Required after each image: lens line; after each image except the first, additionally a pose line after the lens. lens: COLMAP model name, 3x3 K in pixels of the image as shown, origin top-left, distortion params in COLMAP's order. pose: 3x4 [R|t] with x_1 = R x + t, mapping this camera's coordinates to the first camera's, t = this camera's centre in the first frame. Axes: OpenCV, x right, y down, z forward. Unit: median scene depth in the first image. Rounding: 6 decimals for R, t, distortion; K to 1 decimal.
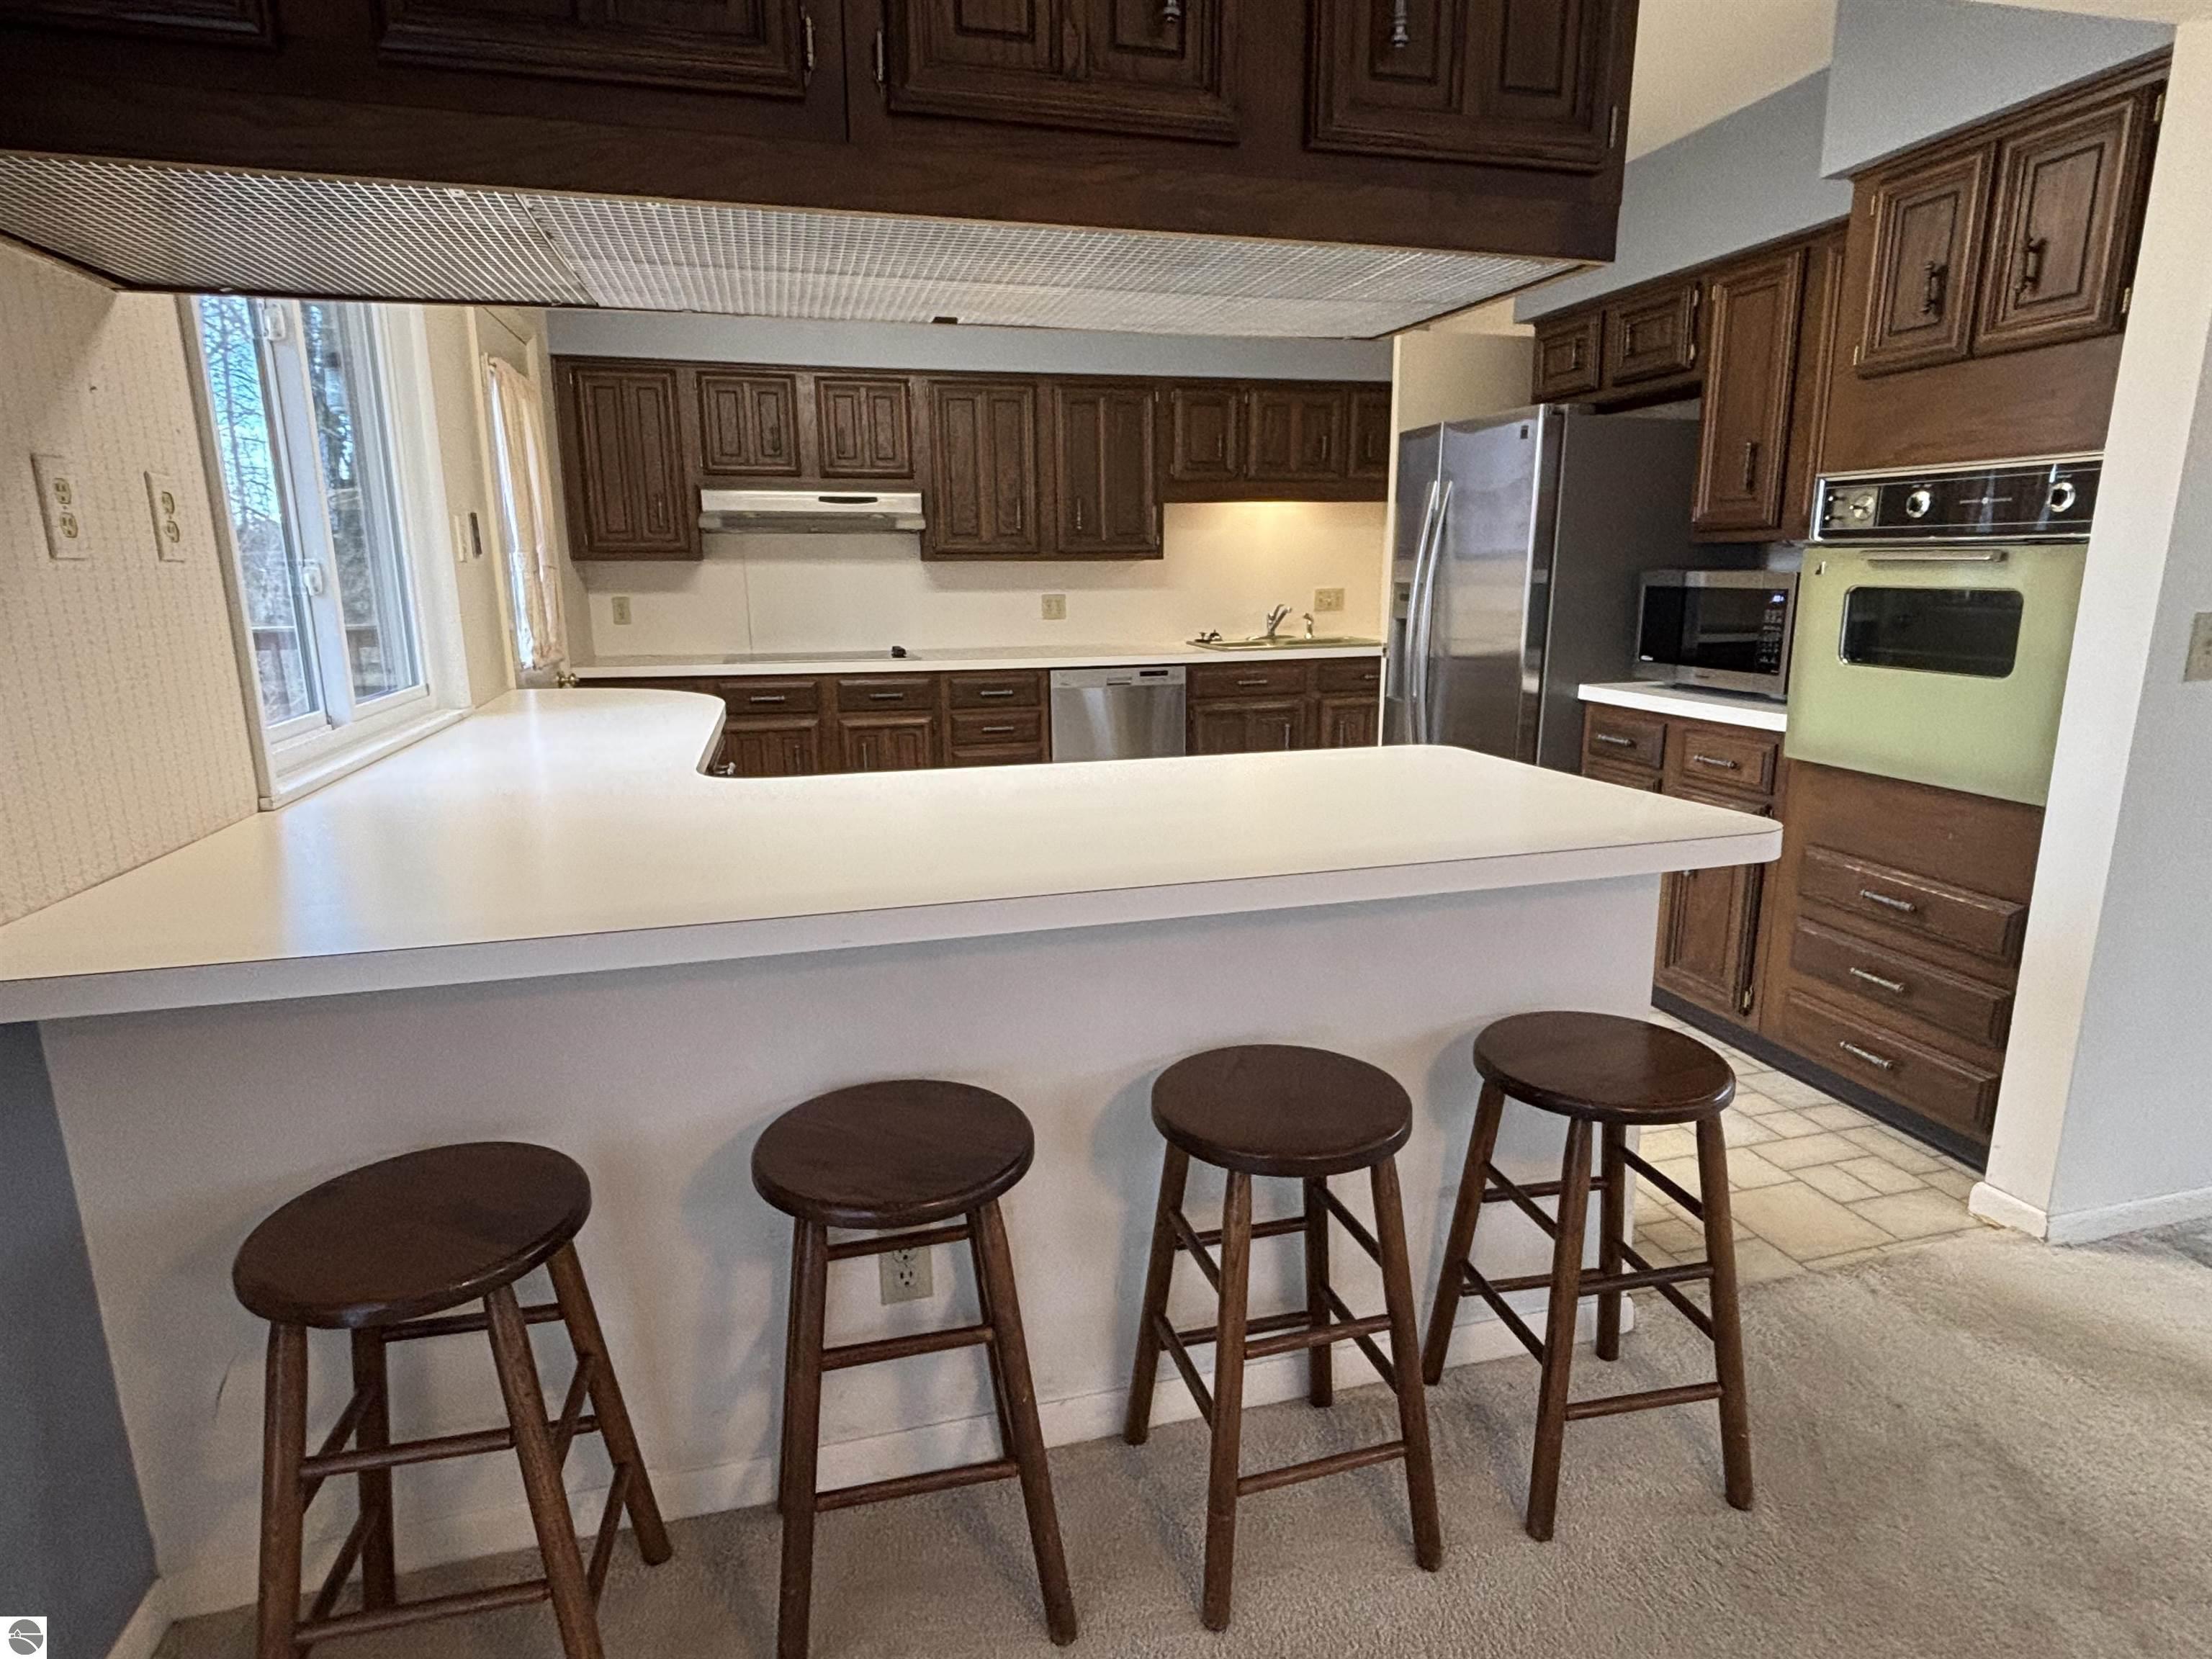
lens RADIAL K [[1172.0, 0, 1109.1], [0, 1172.0, 818.0], [0, 0, 1]] dist [0.052803, -0.000227]
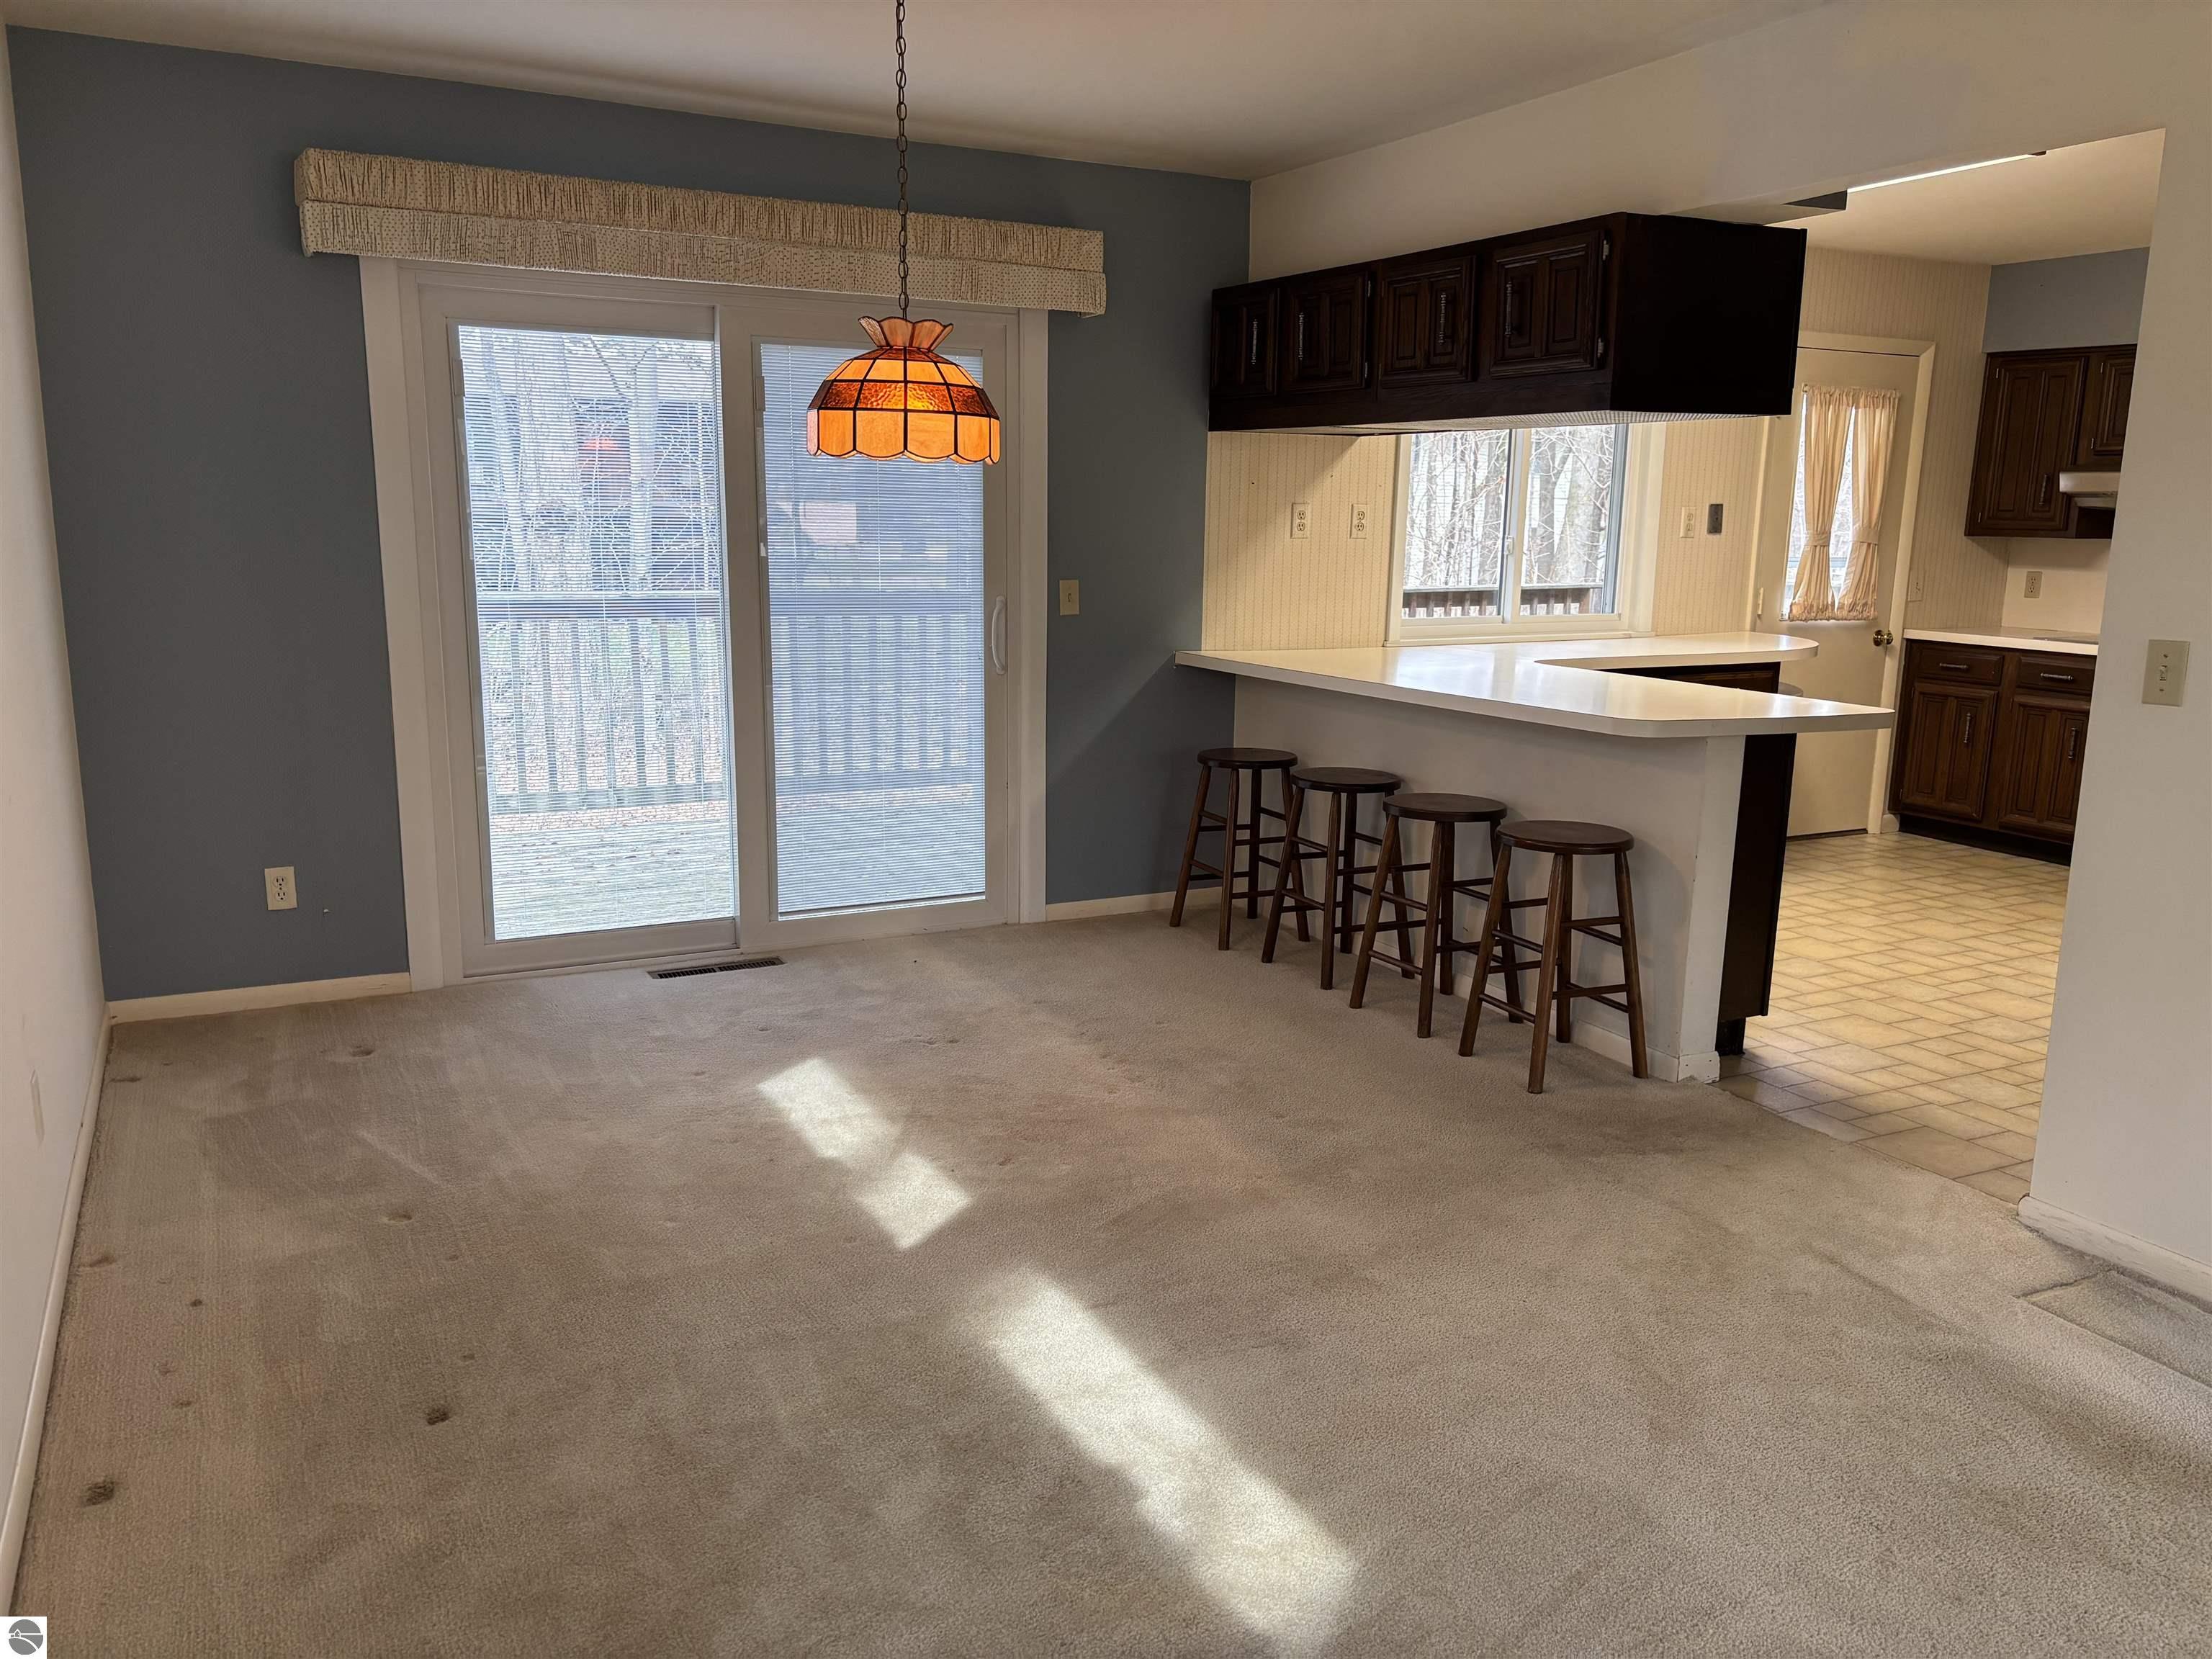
lens RADIAL K [[1665.5, 0, 1106.0], [0, 1665.5, 829.5], [0, 0, 1]] dist [0.053730, -0.058349]
pose [[0.212311, 0.197956, -0.956942, 0.873685], [-0.225574, 0.962747, 0.149110, -0.007043], [0.950810, 0.184204, 0.249056, -0.095241]]
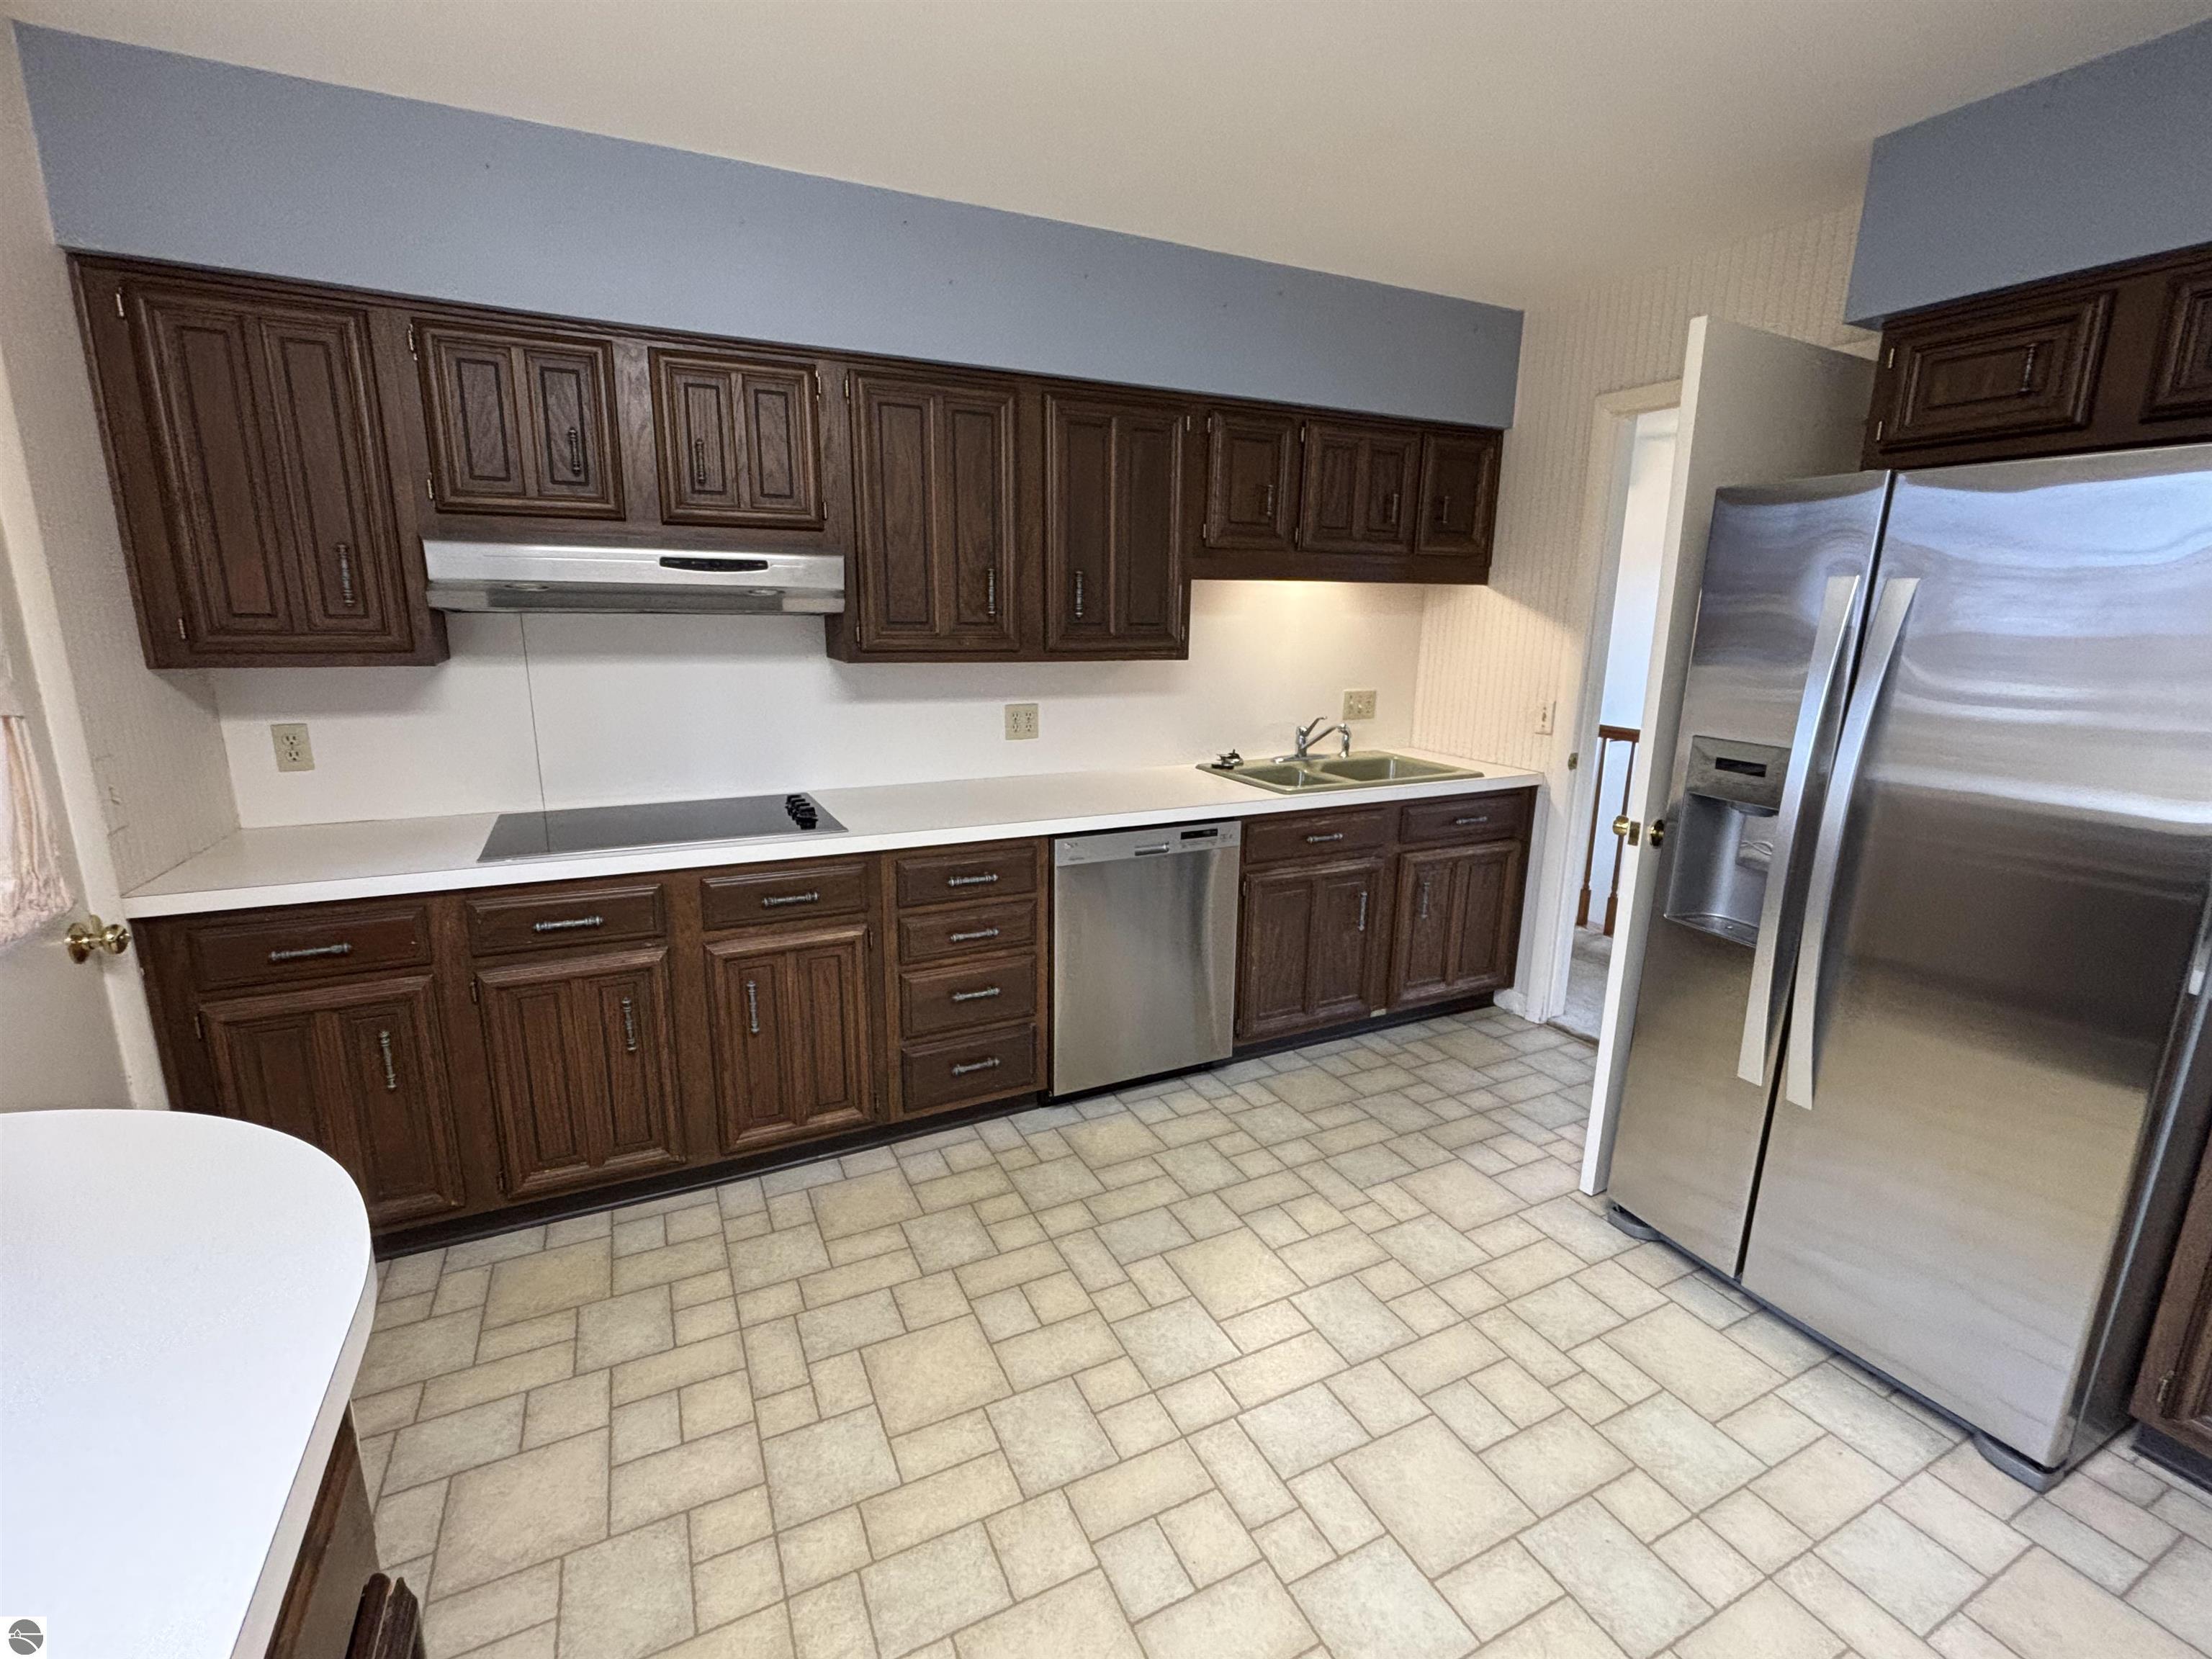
lens RADIAL K [[957.7, 0, 1100.9], [0, 957.7, 824.0], [0, 0, 1]] dist [0.035661, -0.042837]
pose [[0.981772, -0.021663, 0.188826, -0.121968], [0.020425, 0.999755, 0.008503, -0.136803], [-0.188964, -0.004491, 0.981974, 0.480256]]
